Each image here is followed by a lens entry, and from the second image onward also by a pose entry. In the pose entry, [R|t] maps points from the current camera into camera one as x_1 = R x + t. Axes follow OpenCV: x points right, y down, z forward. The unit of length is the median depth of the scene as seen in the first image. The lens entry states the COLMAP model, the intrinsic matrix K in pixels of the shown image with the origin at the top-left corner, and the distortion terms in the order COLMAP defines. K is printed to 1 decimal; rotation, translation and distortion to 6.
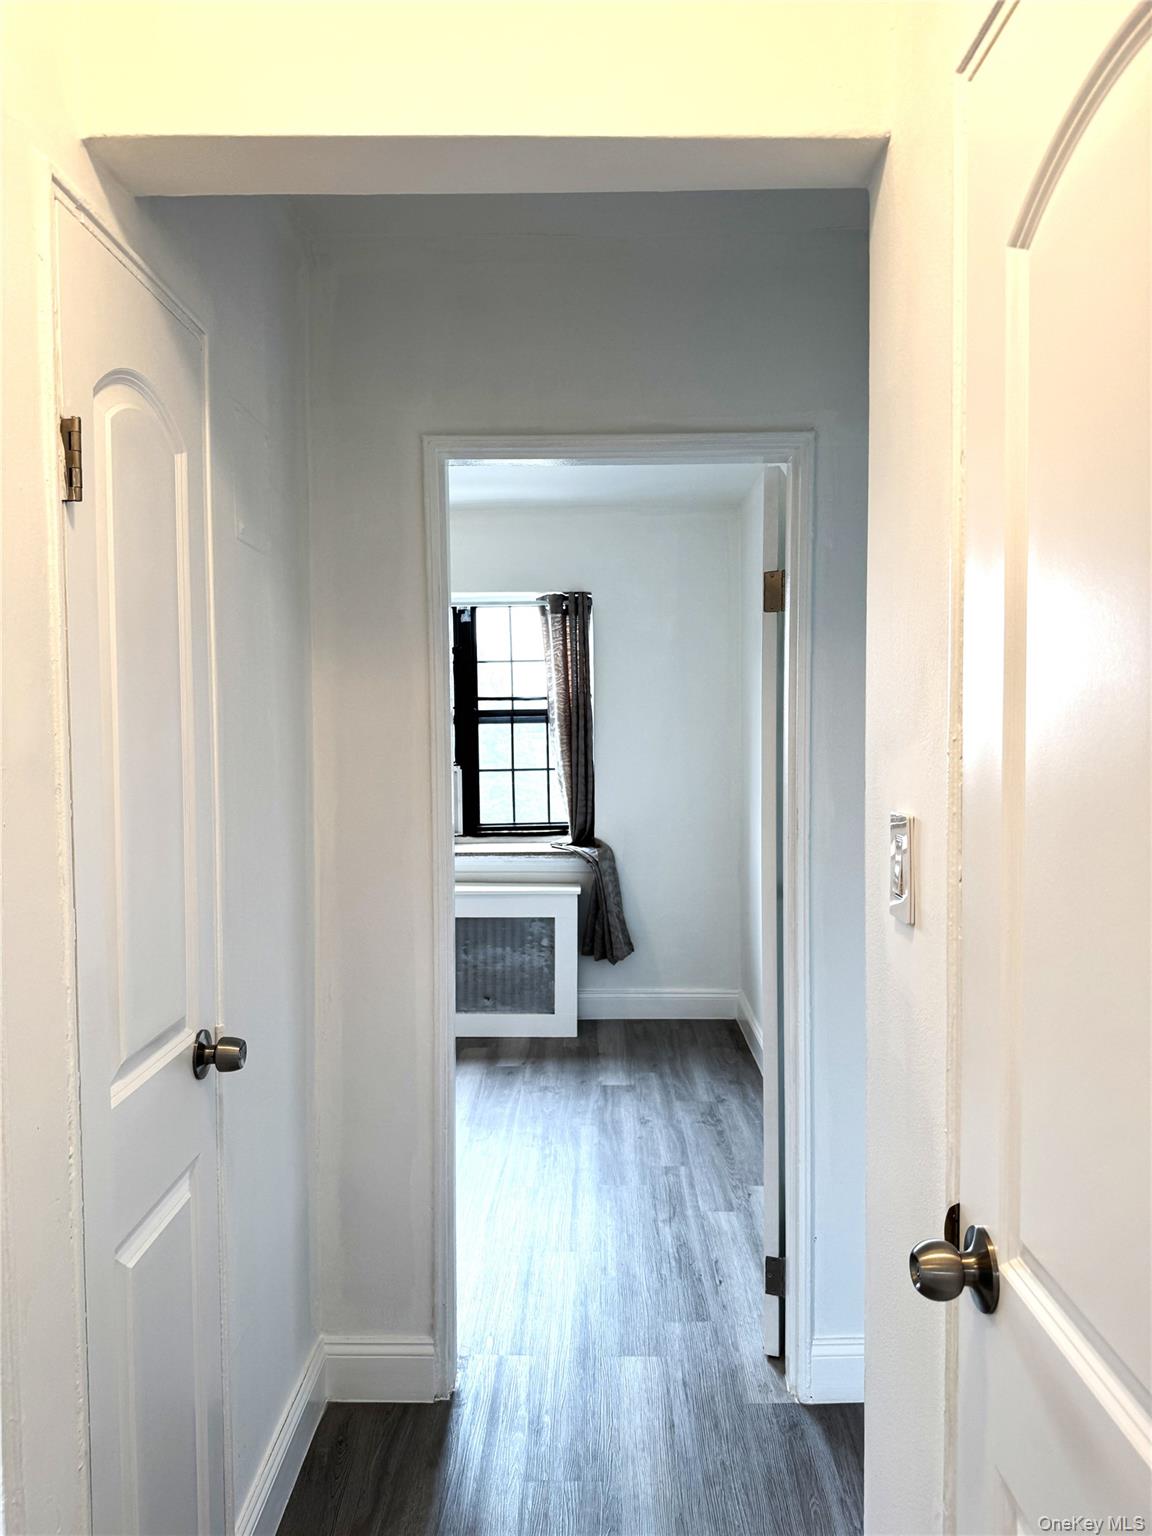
lens RADIAL K [[1088.1, 0, 572.8], [0, 1088.1, 776.9], [0, 0, 1]] dist [0.044814, -0.000389]
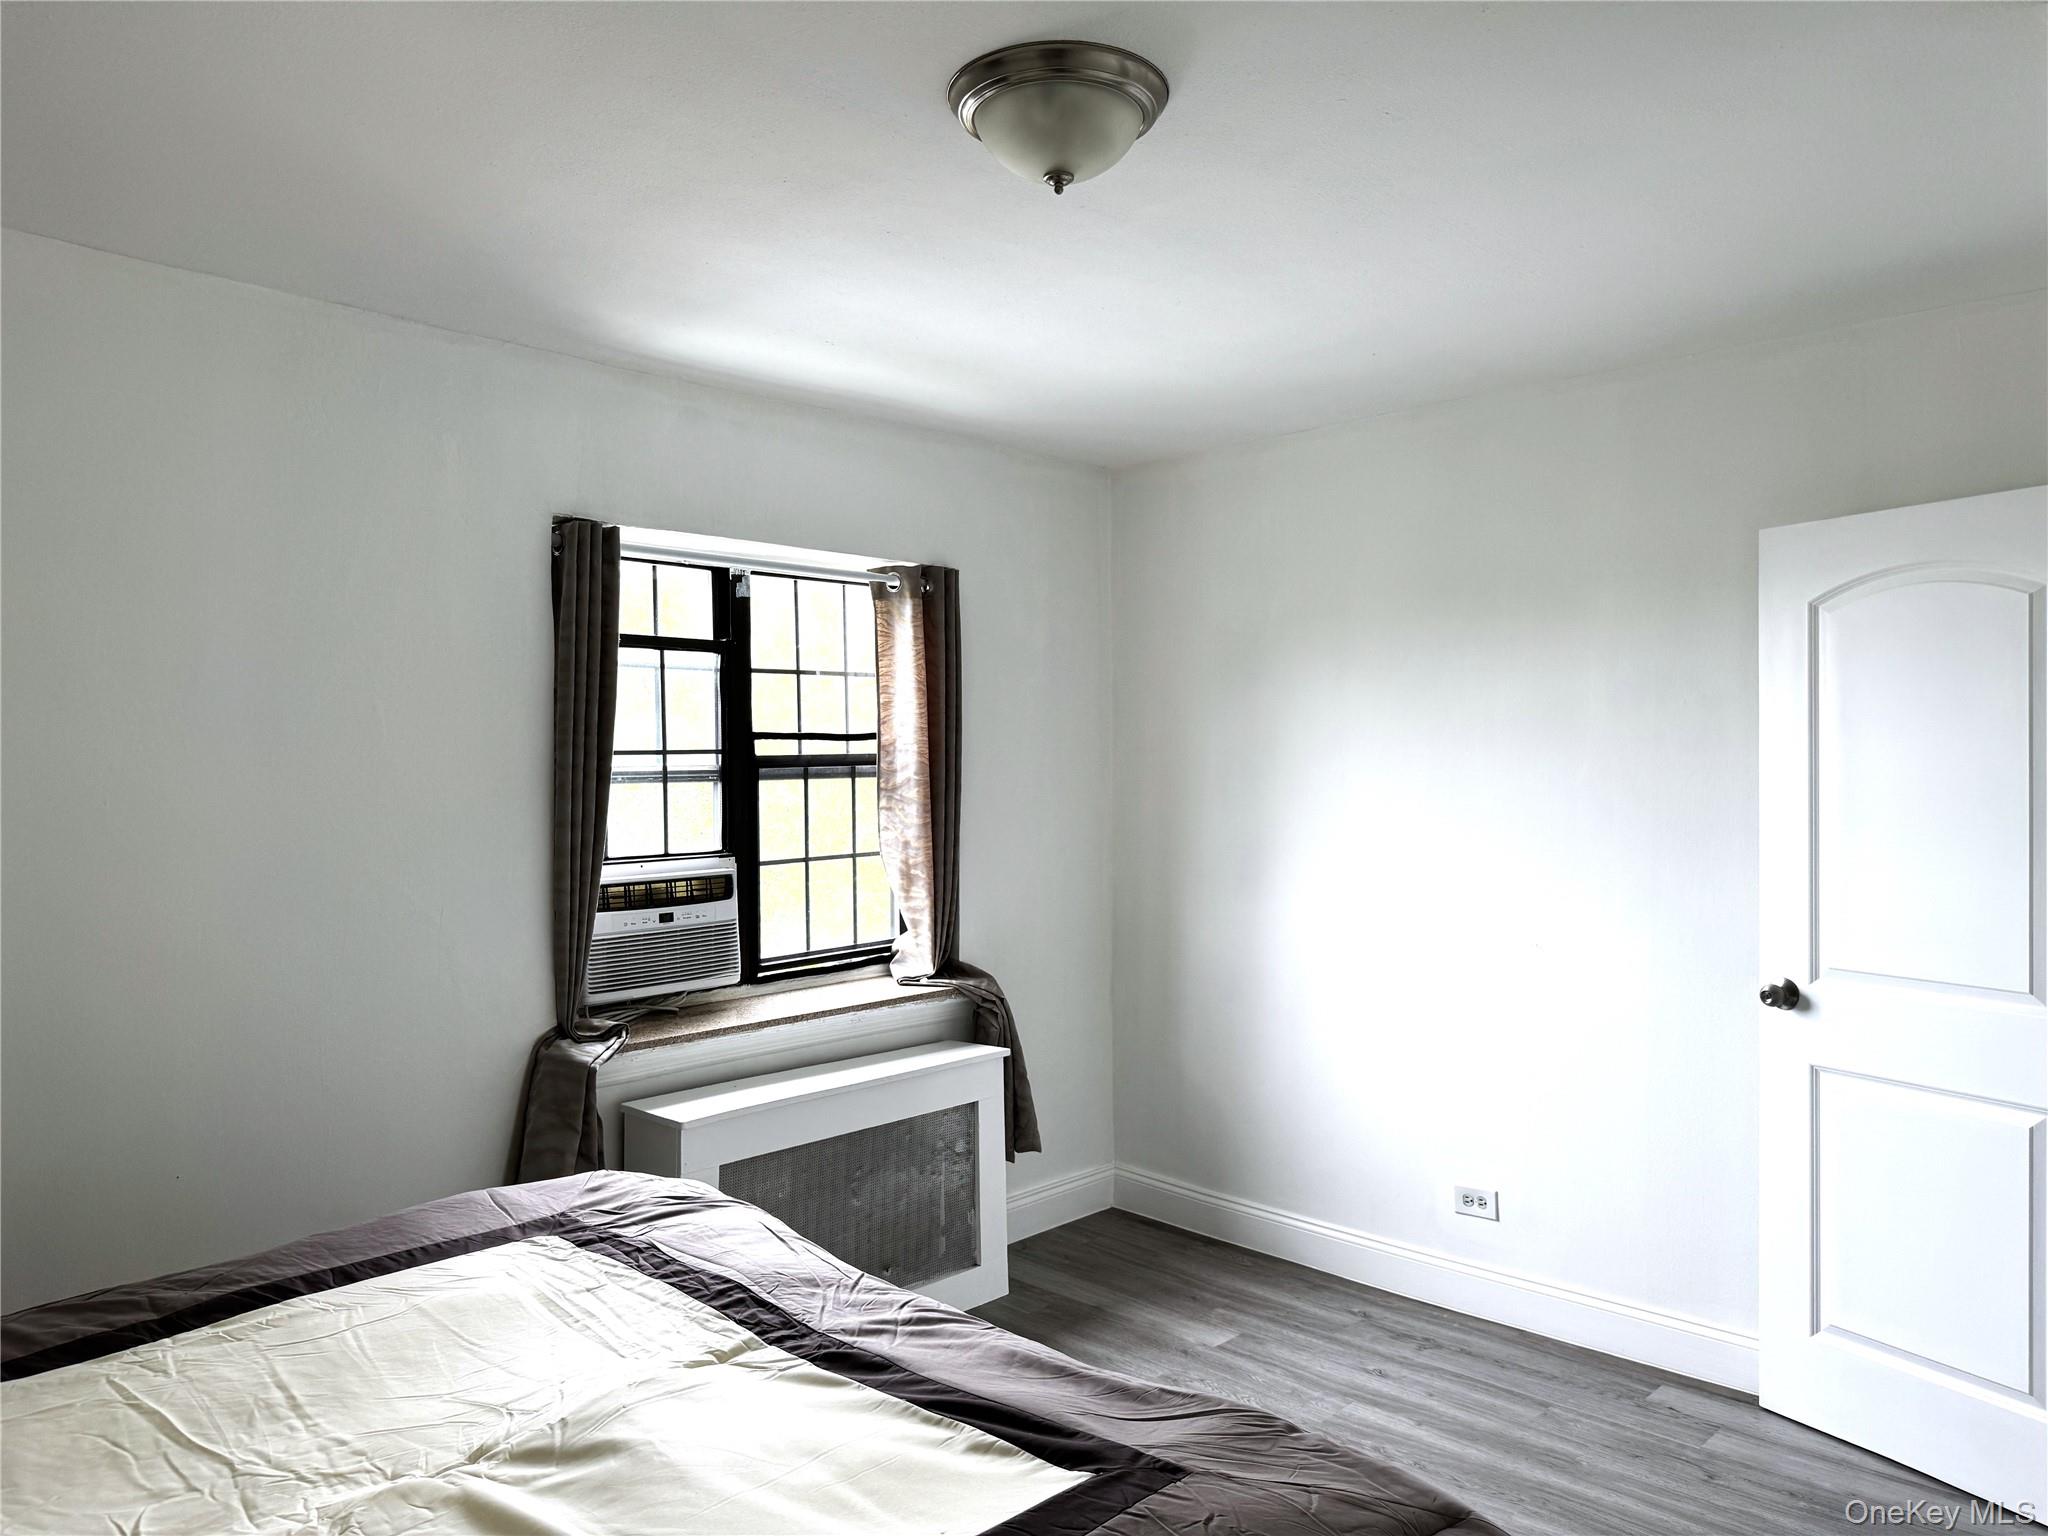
lens RADIAL K [[1450.8, 0, 1025.6], [0, 1450.8, 755.9], [0, 0, 1]] dist [0.044814, -0.000389]
pose [[0.664457, 0.011131, 0.747244, -0.569804], [0.041266, 0.997817, -0.051557, -0.017395], [-0.746186, 0.065093, 0.662547, 0.414122]]
